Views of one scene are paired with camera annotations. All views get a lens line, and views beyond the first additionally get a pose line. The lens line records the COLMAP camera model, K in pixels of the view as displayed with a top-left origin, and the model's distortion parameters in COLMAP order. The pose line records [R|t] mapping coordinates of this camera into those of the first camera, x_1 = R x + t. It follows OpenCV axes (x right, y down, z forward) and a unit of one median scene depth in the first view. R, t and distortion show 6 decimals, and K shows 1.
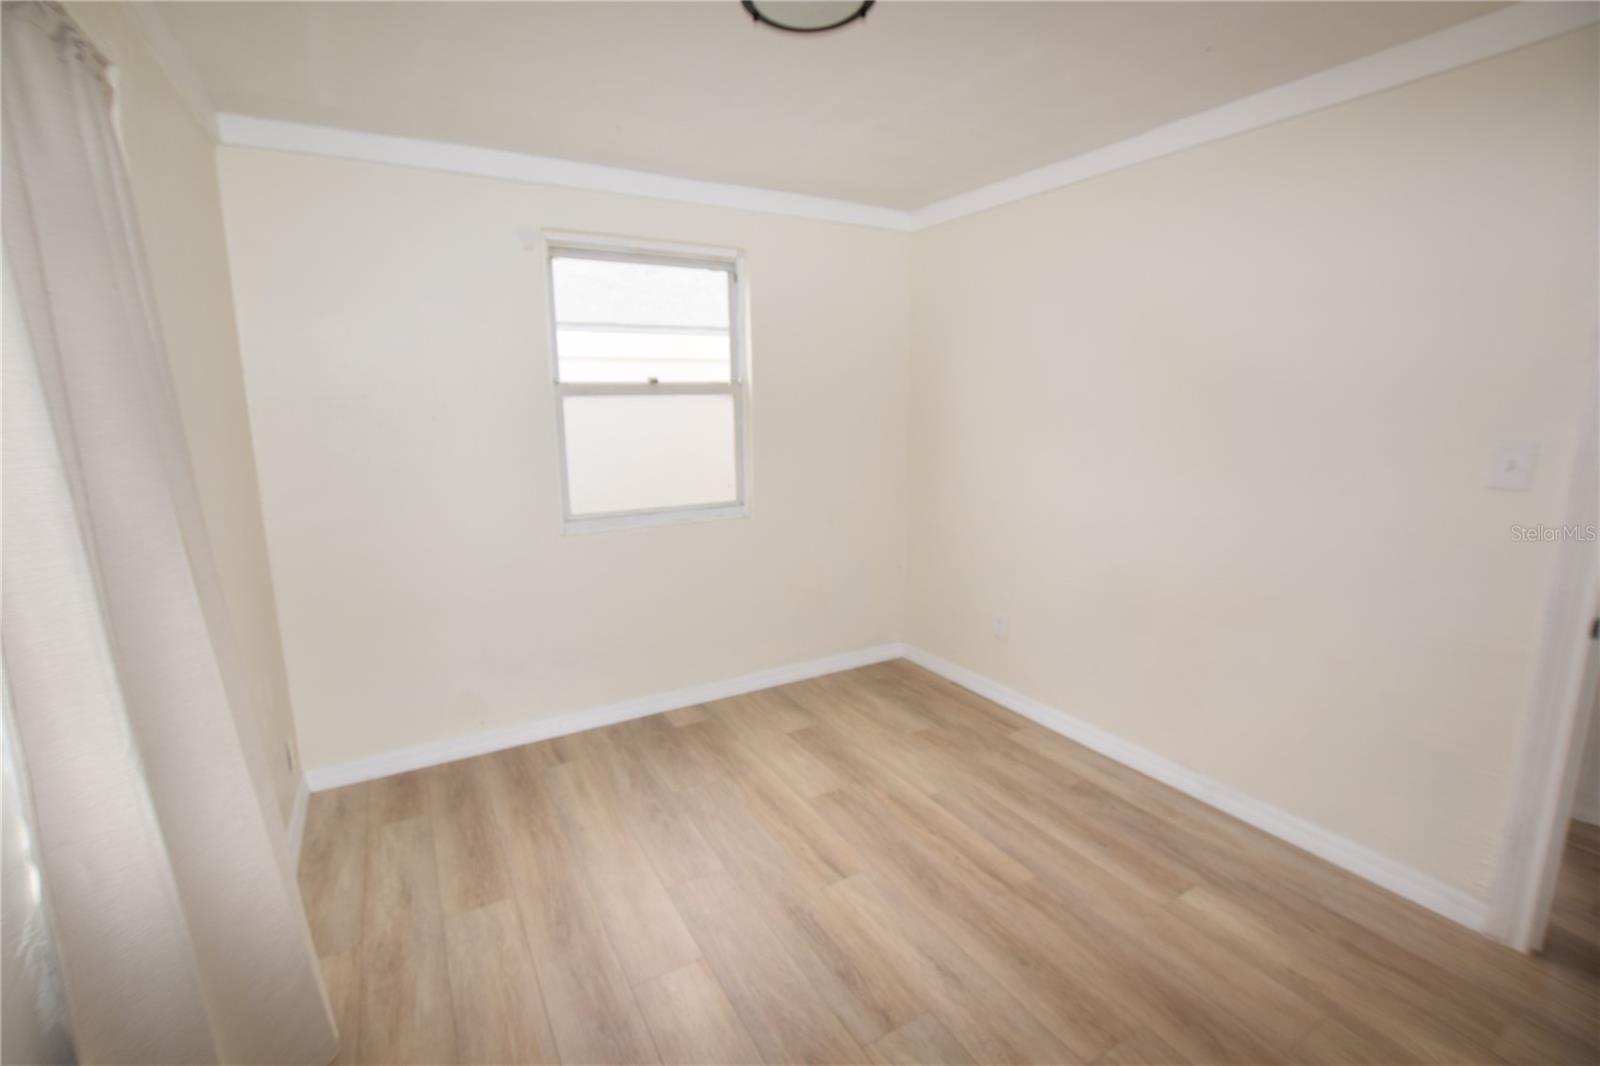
lens RADIAL K [[705.1, 0, 792.9], [0, 705.1, 533.6], [0, 0, 1]] dist [-0.034872, 0.007682]
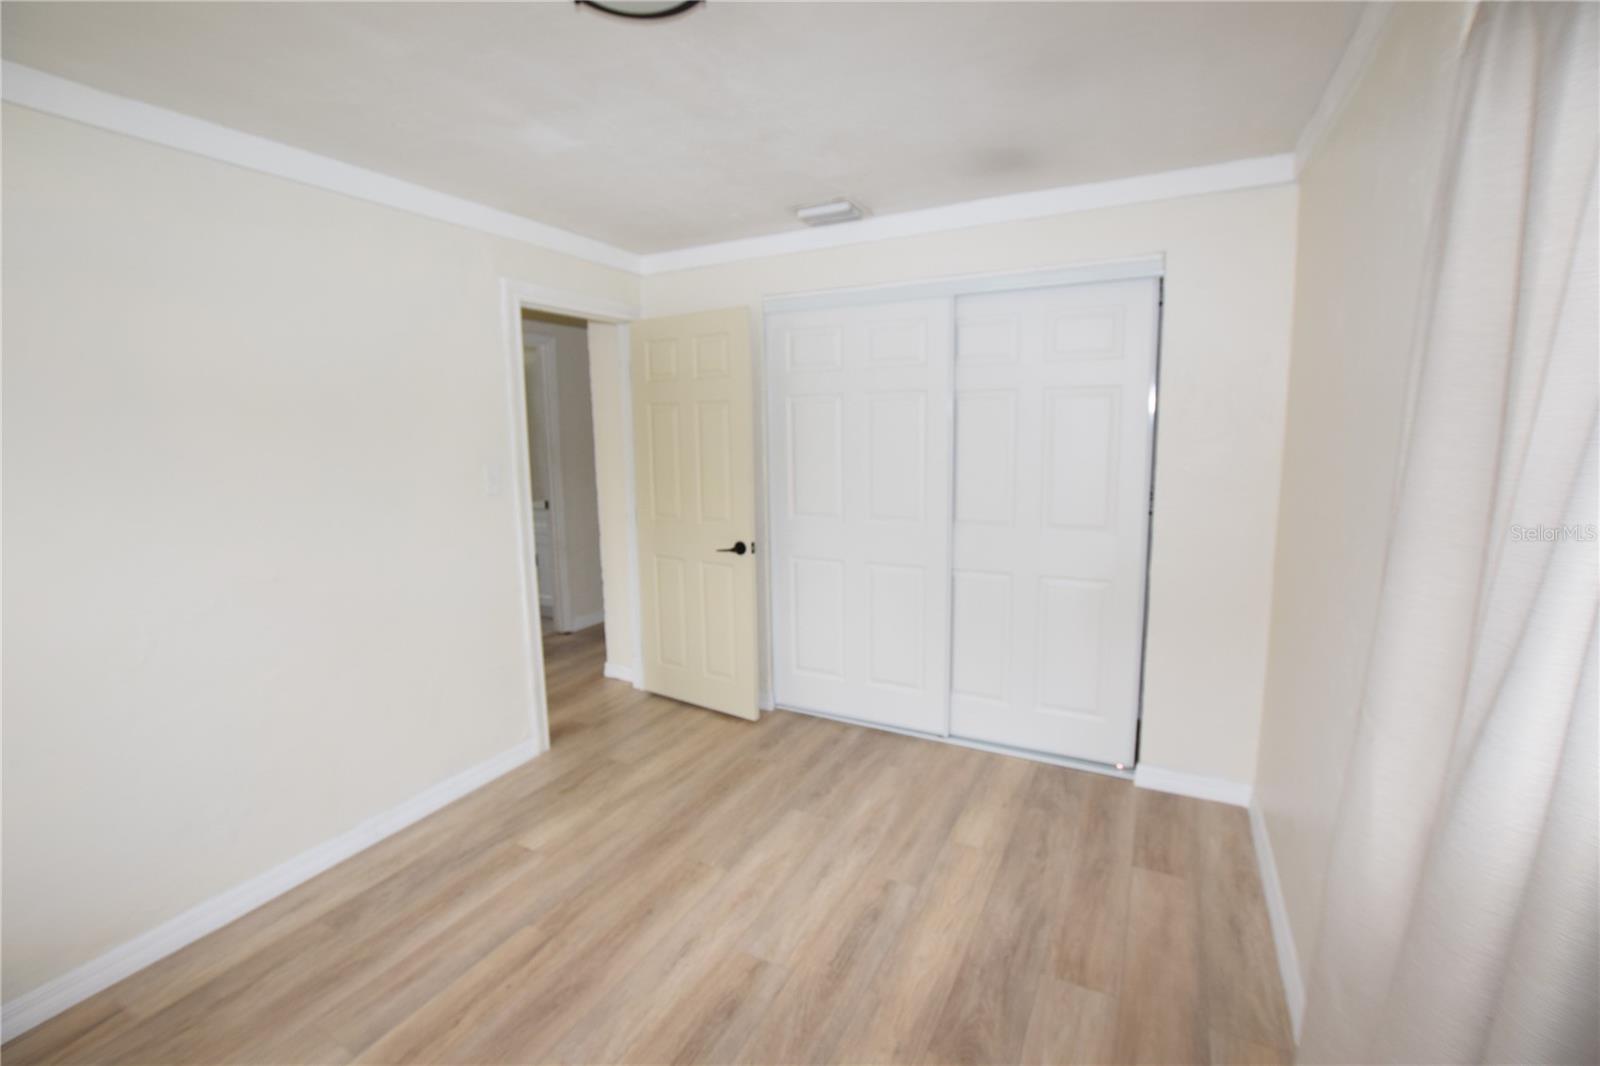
lens RADIAL K [[705.1, 0, 794.5], [0, 705.1, 523.2], [0, 0, 1]] dist [-0.034872, 0.007682]
pose [[-0.535009, -0.098785, 0.839051, -0.580631], [0.183422, 0.955870, 0.229495, -0.192470], [-0.824695, 0.276682, -0.493280, 0.954469]]
